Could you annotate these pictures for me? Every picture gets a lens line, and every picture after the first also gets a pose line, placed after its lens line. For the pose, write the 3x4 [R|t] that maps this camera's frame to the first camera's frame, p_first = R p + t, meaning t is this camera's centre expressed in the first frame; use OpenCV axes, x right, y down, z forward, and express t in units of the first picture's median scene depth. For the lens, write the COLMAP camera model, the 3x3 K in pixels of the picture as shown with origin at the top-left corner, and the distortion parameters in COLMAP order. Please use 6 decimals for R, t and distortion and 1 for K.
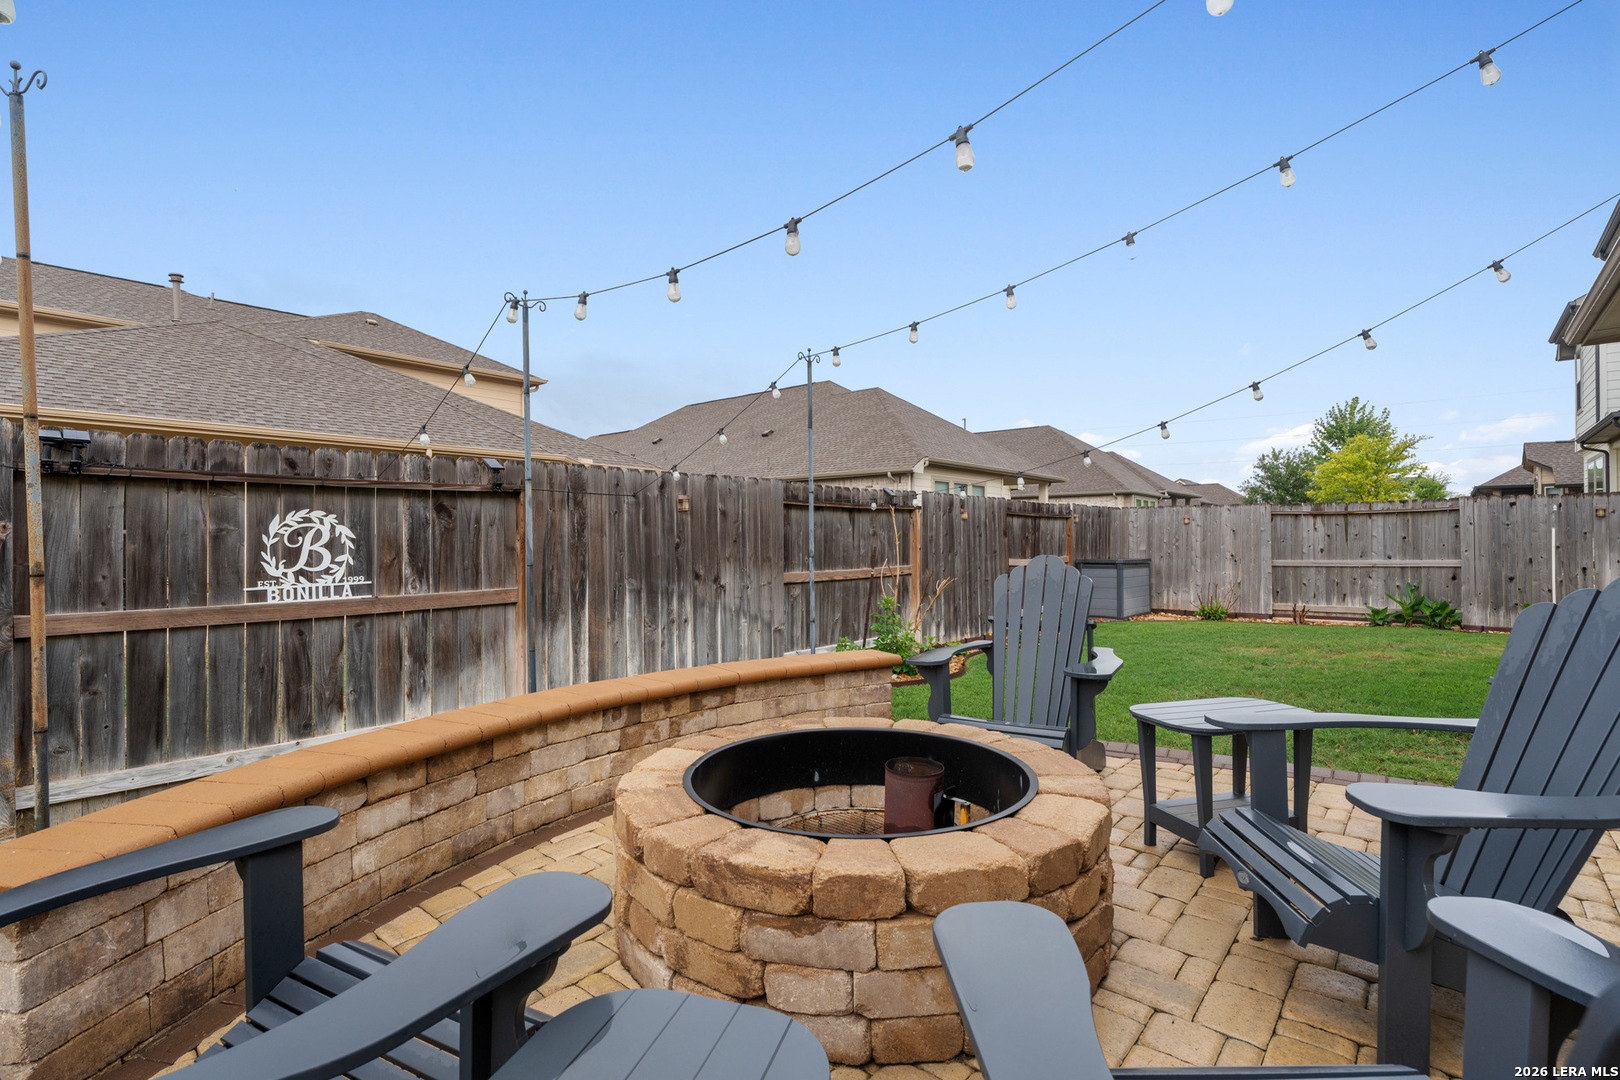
lens RADIAL K [[750.8, 0, 801.2], [0, 750.8, 545.2], [0, 0, 1]] dist [-0.009251, -0.000449]
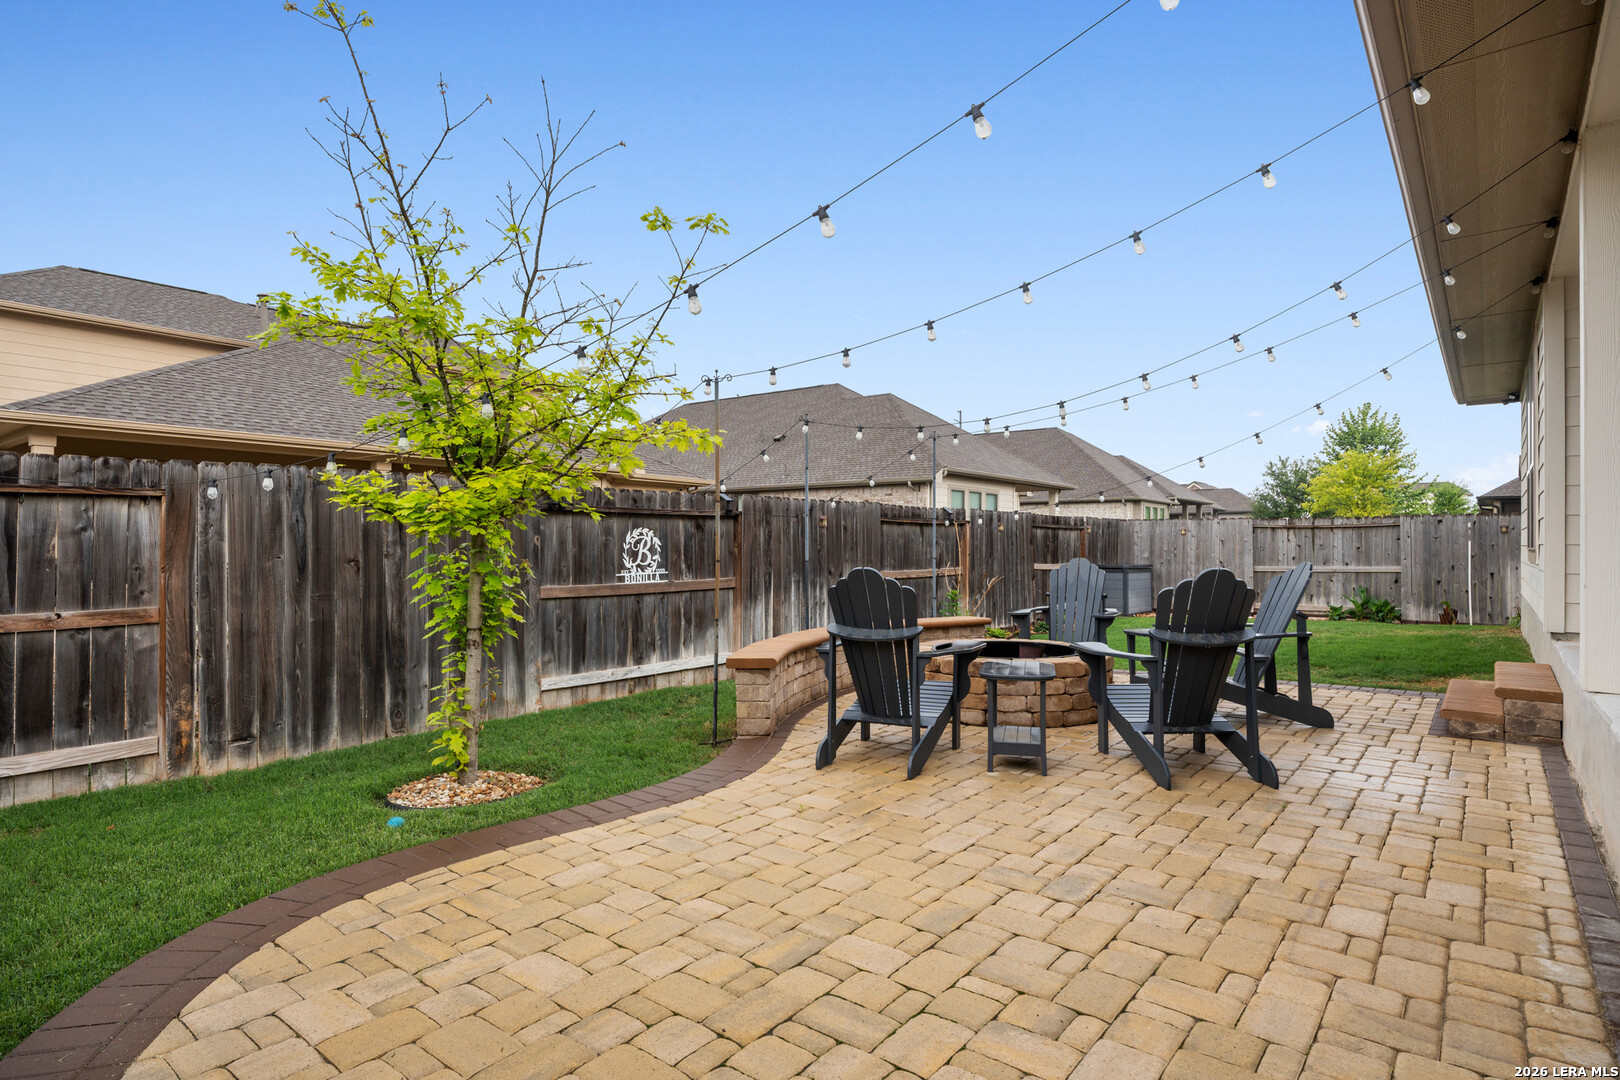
lens RADIAL K [[847.1, 0, 816.9], [0, 847.1, 538.8], [0, 0, 1]] dist [-0.006712, 0.000014]
pose [[0.998860, 0.006849, 0.047251, -0.138098], [-0.006165, 0.999874, -0.014617, 0.000748], [-0.047346, 0.014309, 0.998776, -0.344415]]
